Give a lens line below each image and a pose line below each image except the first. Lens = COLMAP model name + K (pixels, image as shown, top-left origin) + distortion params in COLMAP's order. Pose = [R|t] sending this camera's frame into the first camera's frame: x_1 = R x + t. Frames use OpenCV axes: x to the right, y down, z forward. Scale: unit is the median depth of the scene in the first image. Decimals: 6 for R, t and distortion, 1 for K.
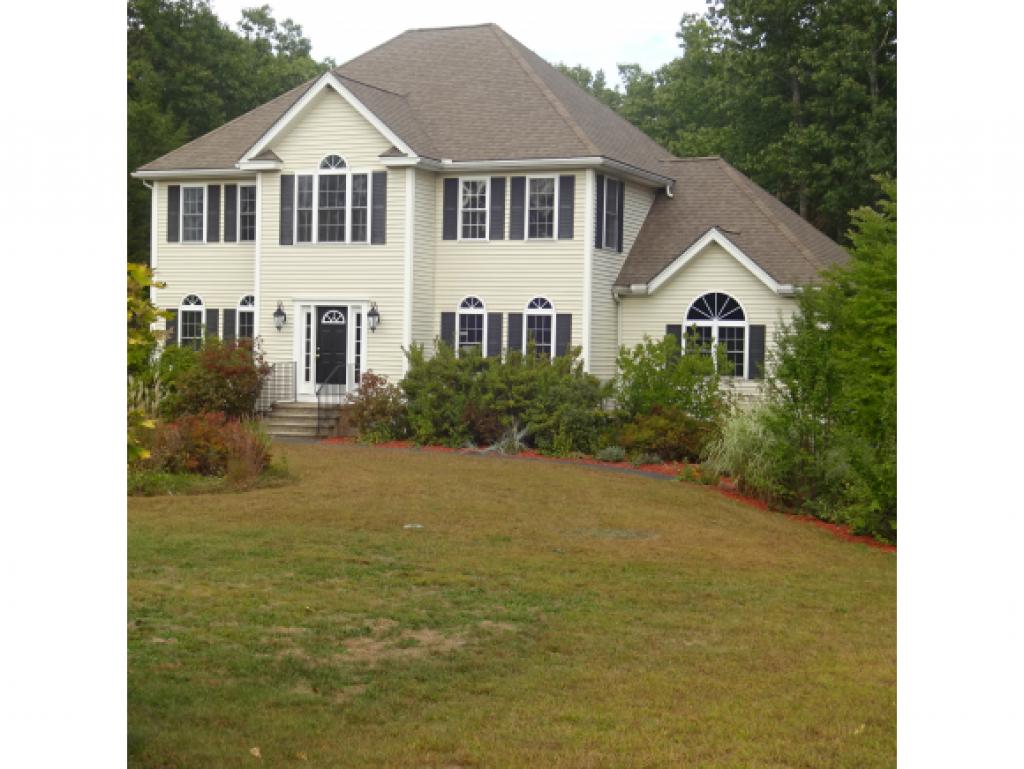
lens RADIAL K [[1552.1, 0, 512.0], [0, 1552.1, 386.5], [0, 0, 1]] dist [-0.060838, 0.000000]
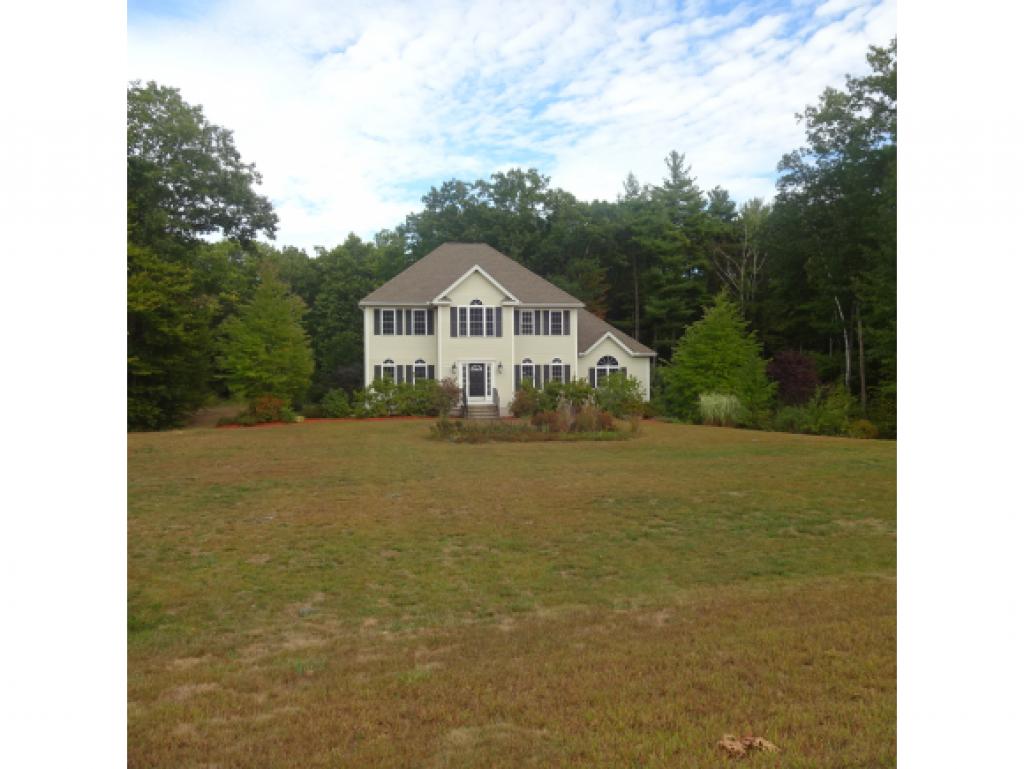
lens RADIAL K [[768.9, 0, 511.3], [0, 768.9, 380.7], [0, 0, 1]] dist [-0.005847, -0.006810]
pose [[0.845665, -0.027715, 0.532994, -0.700077], [0.041247, 0.999058, -0.013495, -0.007103], [-0.532118, 0.033396, 0.846011, -0.018347]]
